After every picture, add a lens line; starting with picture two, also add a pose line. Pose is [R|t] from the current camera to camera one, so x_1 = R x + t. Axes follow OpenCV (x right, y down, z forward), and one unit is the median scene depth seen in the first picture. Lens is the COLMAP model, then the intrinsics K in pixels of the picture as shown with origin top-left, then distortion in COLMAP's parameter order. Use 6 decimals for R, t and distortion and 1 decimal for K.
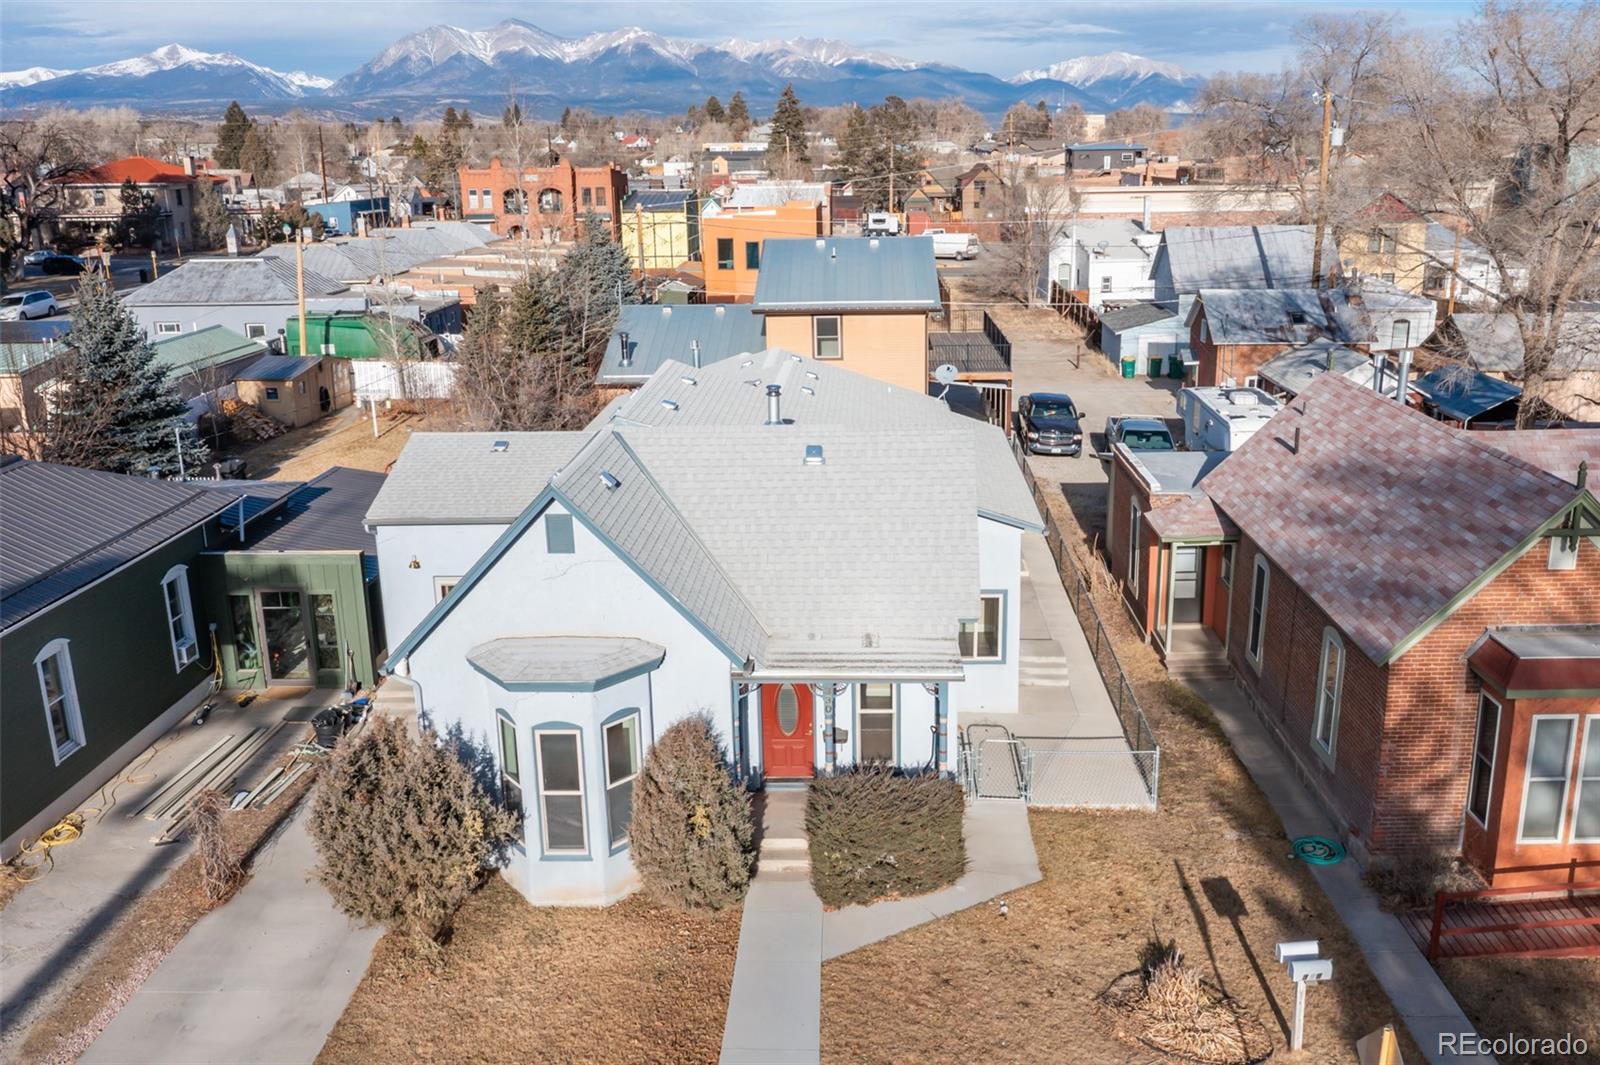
lens RADIAL K [[1356.8, 0, 828.0], [0, 1356.8, 502.9], [0, 0, 1]] dist [-0.009740, 0.012344]
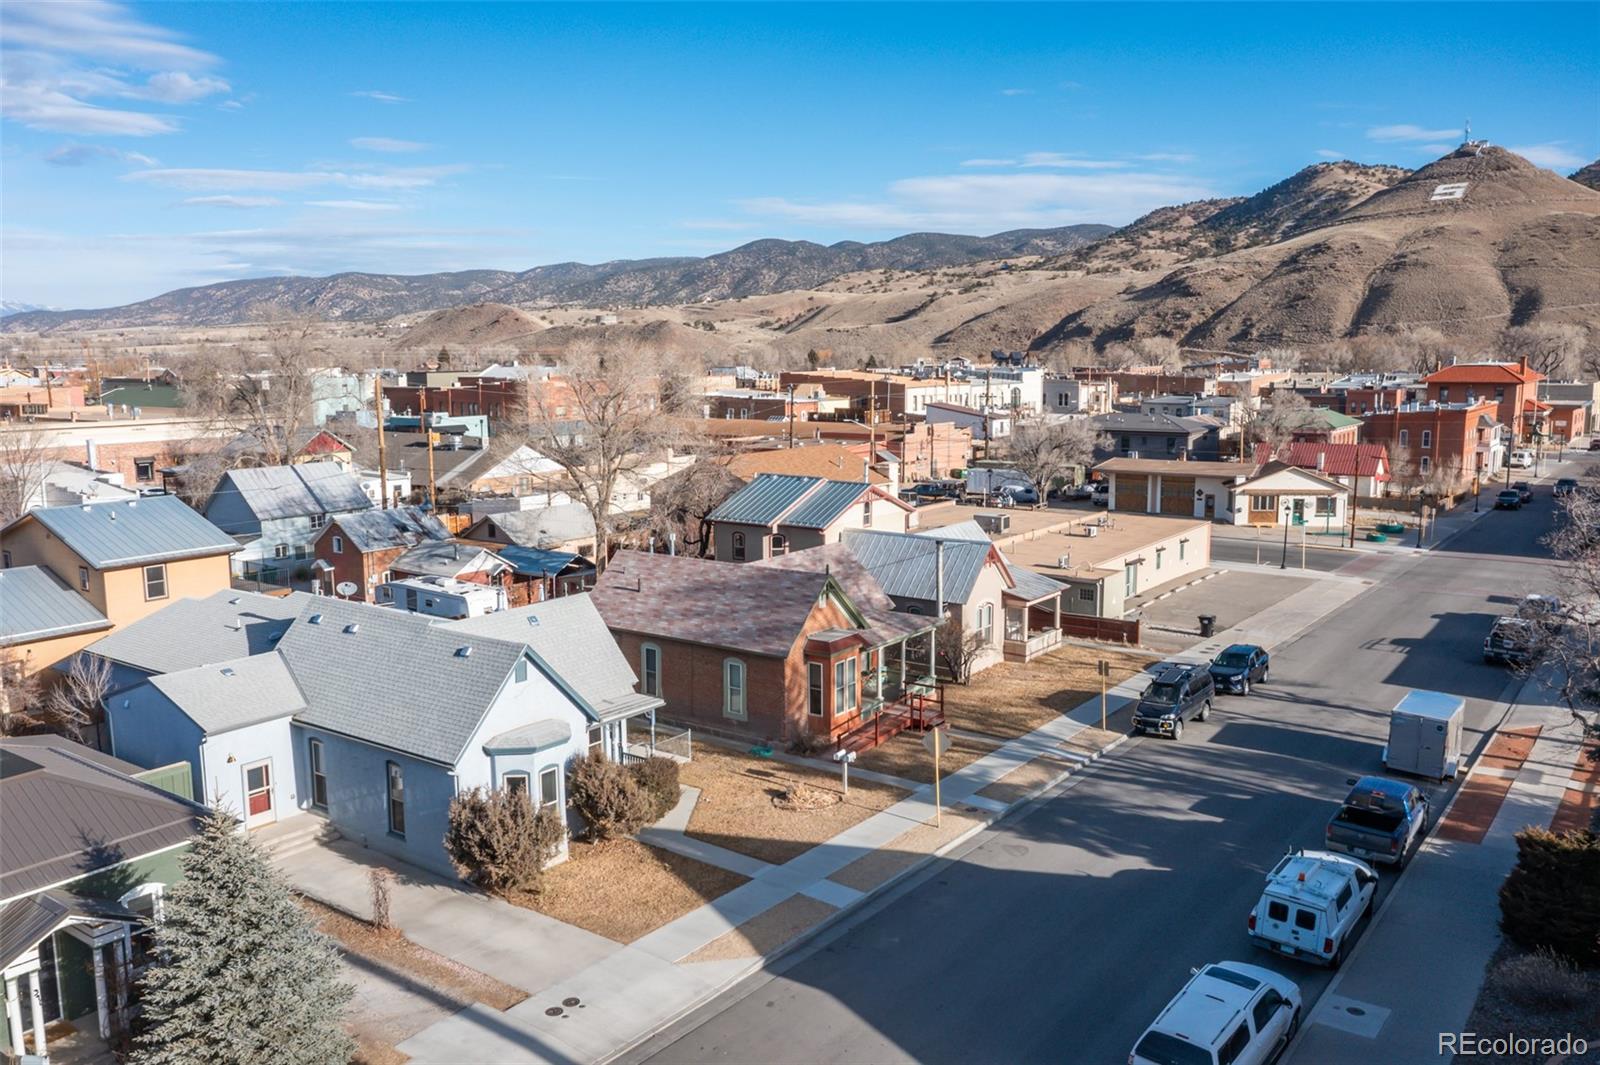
lens RADIAL K [[1280.2, 0, 800.2], [0, 1280.2, 534.9], [0, 0, 1]] dist [-0.009056, 0.000268]
pose [[0.580090, -0.109369, 0.807177, -1.210162], [0.204365, 0.978791, -0.014248, -0.052427], [-0.788499, 0.173224, 0.590138, -0.356814]]
